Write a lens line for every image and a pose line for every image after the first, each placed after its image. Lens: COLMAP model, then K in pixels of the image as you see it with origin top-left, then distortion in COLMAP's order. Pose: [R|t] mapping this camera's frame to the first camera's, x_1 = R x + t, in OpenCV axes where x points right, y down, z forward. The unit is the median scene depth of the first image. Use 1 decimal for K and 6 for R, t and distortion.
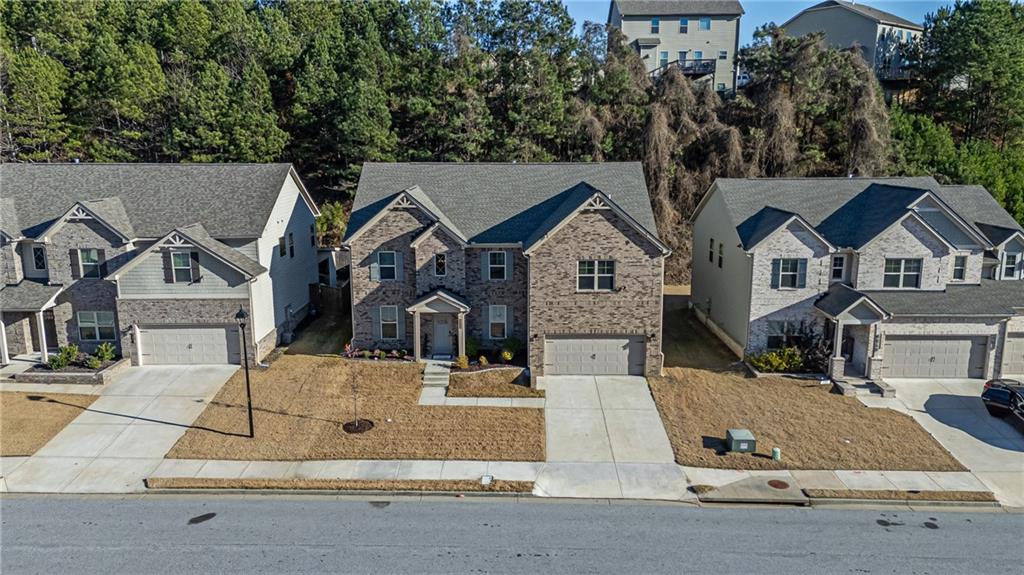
lens RADIAL K [[733.2, 0, 502.7], [0, 733.2, 287.9], [0, 0, 1]] dist [0.053330, -0.024931]
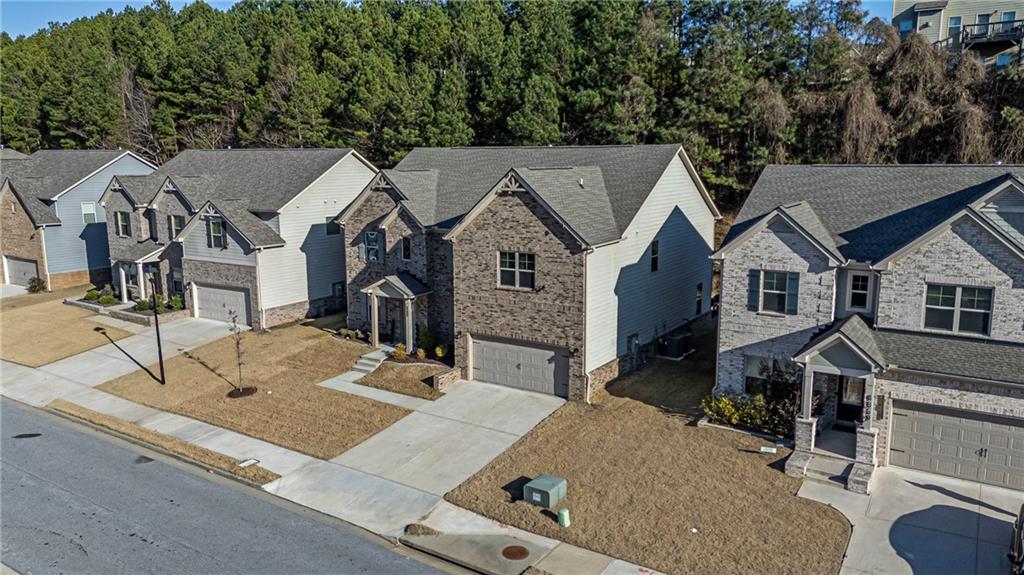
lens RADIAL K [[733.2, 0, 510.8], [0, 733.2, 285.3], [0, 0, 1]] dist [0.053330, -0.024931]
pose [[0.850014, 0.091808, -0.518698, 0.552471], [-0.105421, 0.994422, 0.003252, -0.001616], [0.516103, 0.051918, 0.854951, 0.268874]]
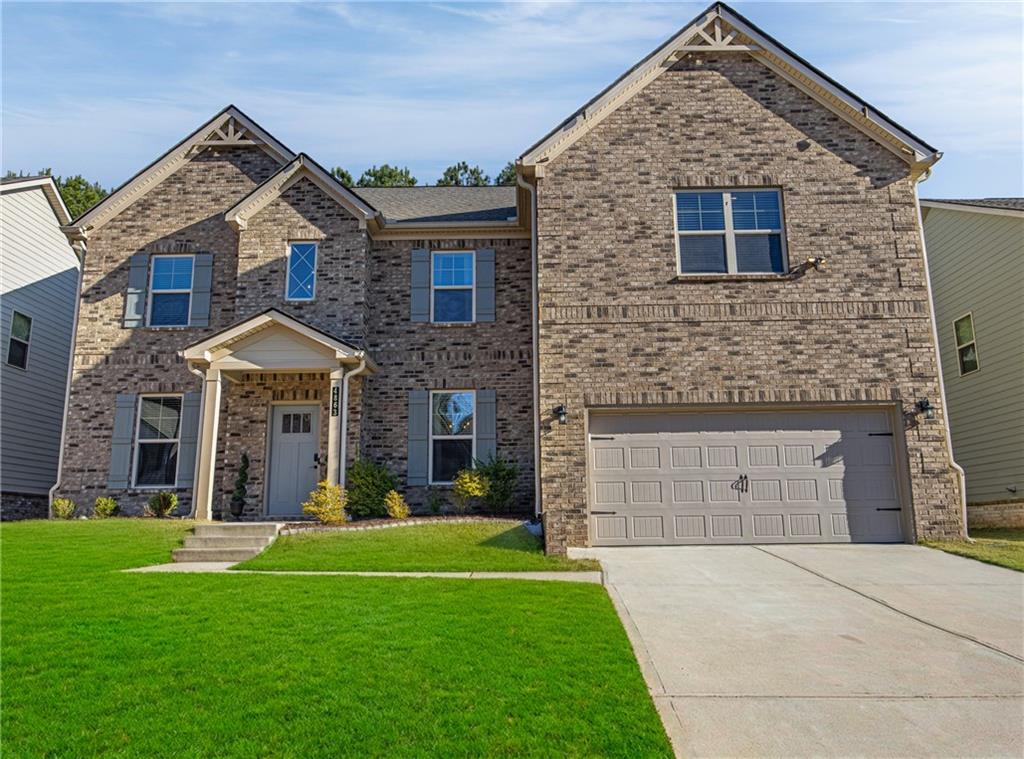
lens RADIAL K [[765.2, 0, 514.1], [0, 765.2, 375.7], [0, 0, 1]] dist [-0.029368, -0.000934]
pose [[0.999973, -0.002506, 0.006962, 0.023169], [0.005011, 0.921594, -0.388123, 0.179865], [-0.005444, 0.388147, 0.921581, 0.685588]]
